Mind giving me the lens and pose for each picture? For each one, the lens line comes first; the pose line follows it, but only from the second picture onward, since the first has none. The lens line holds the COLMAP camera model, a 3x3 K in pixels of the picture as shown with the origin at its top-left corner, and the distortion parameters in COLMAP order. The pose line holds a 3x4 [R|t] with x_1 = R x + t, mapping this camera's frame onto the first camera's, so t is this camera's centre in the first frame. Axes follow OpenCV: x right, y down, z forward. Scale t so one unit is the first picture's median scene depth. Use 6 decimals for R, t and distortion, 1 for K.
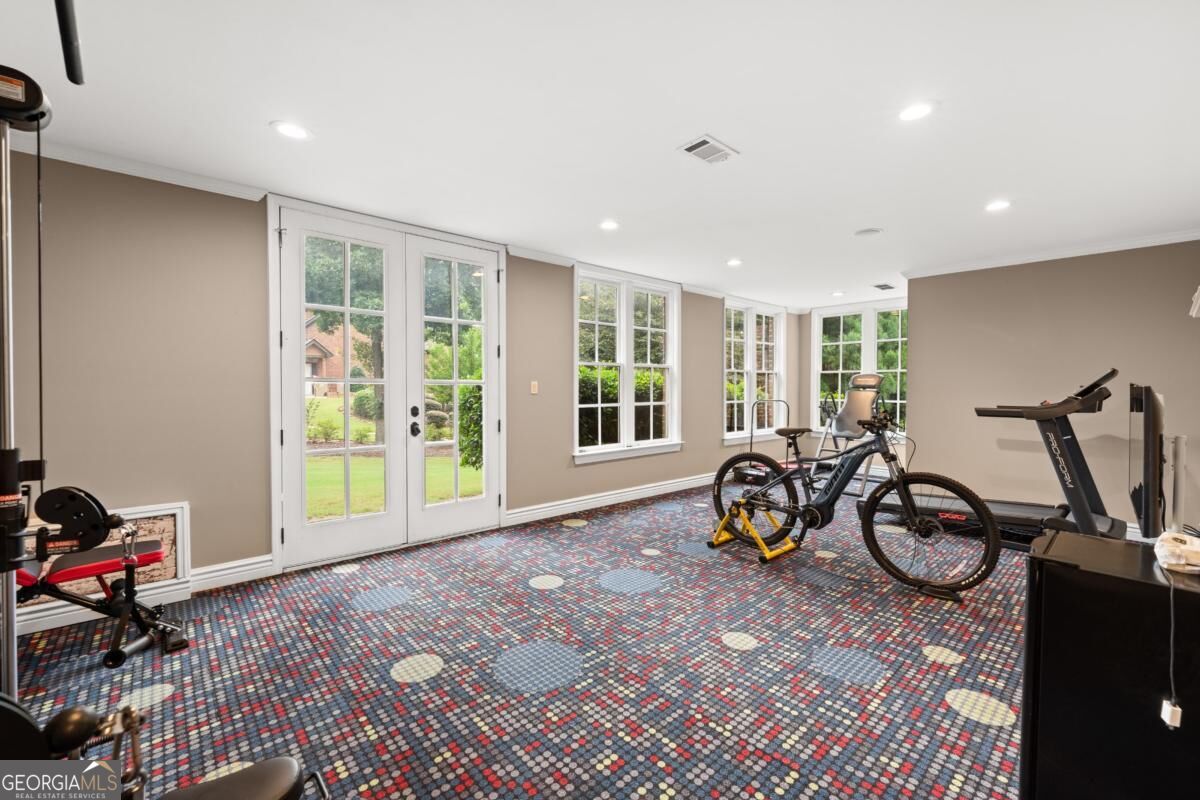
lens RADIAL K [[488.1, 0, 601.0], [0, 488.1, 397.8], [0, 0, 1]] dist [0.001169, -0.000063]
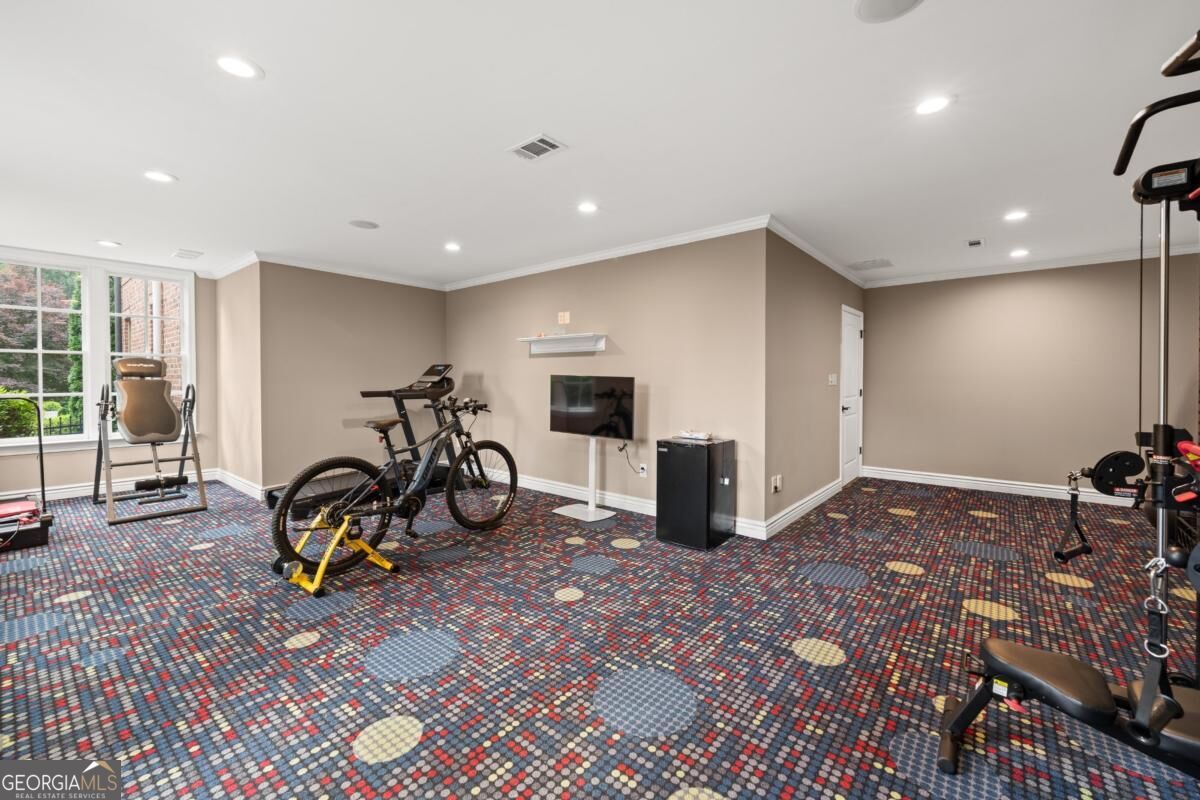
lens RADIAL K [[488.1, 0, 597.3], [0, 488.1, 376.8], [0, 0, 1]] dist [0.001169, -0.000063]
pose [[-0.144804, -0.002643, 0.989457, -0.860574], [0.017593, 0.999831, 0.005245, -0.030184], [-0.989304, 0.018168, -0.144733, 1.060031]]
